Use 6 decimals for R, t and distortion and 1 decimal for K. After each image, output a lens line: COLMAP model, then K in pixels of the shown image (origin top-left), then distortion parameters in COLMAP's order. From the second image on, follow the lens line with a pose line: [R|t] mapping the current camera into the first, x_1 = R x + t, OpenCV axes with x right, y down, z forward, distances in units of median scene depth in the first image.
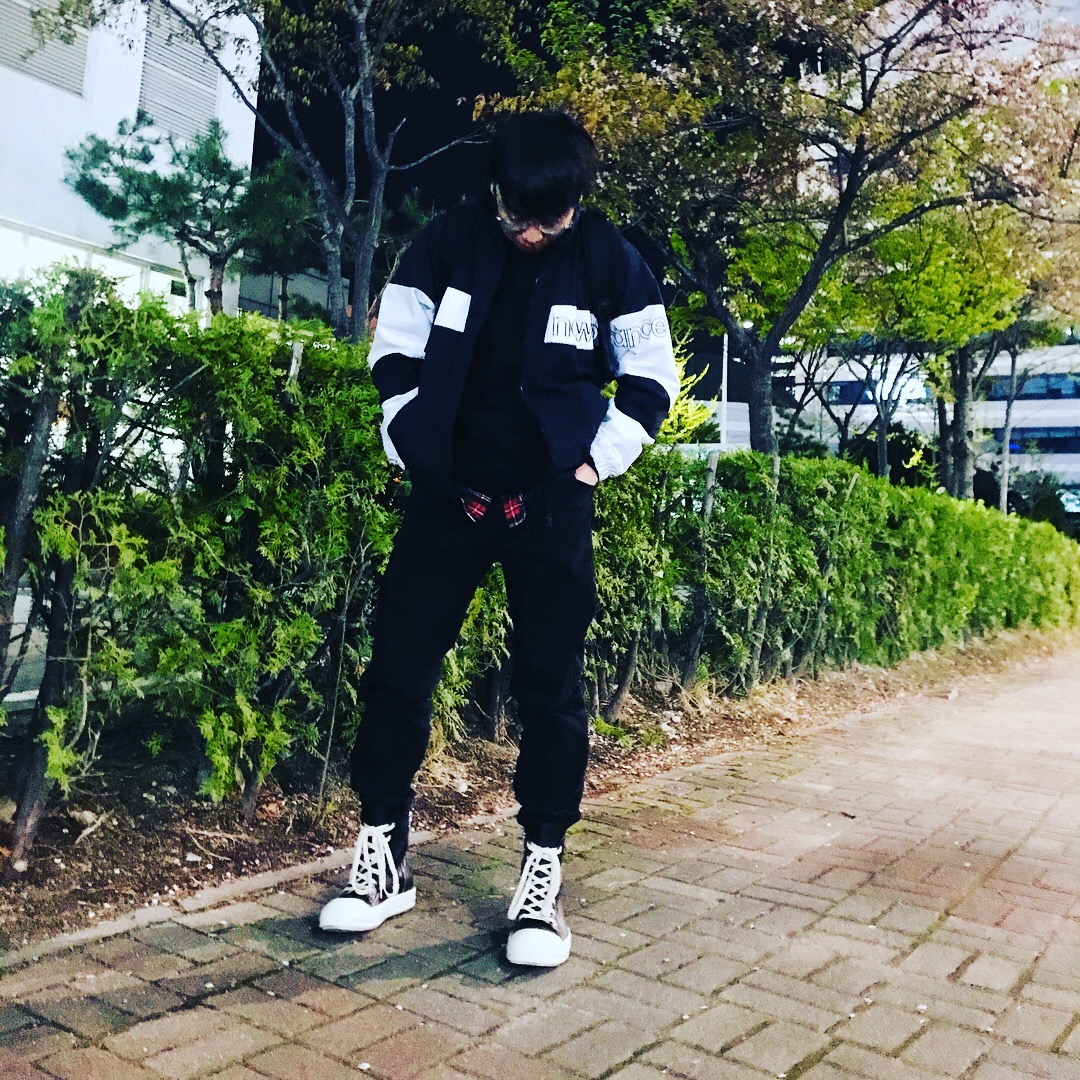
lens RADIAL K [[1156.2, 0, 540.4], [0, 1156.2, 373.8], [0, 0, 1]] dist [-0.007802, -0.021190]
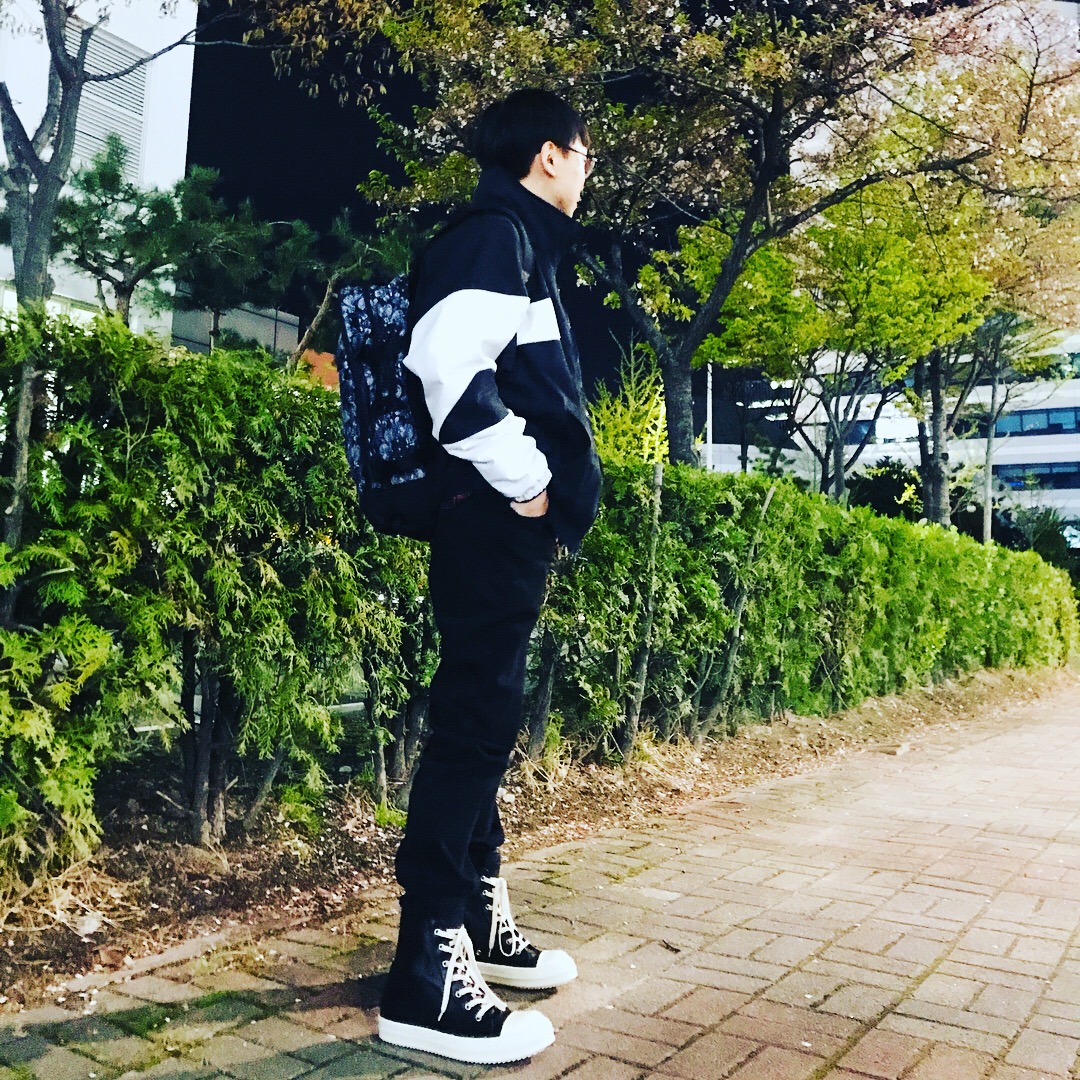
lens RADIAL K [[1175.4, 0, 541.2], [0, 1175.4, 410.7], [0, 0, 1]] dist [0.036978, -0.102363]
pose [[0.999667, -0.024144, 0.009134, 0.109244], [0.024211, 0.999680, -0.007315, 0.036790], [-0.008955, 0.007534, 0.999932, 0.166078]]
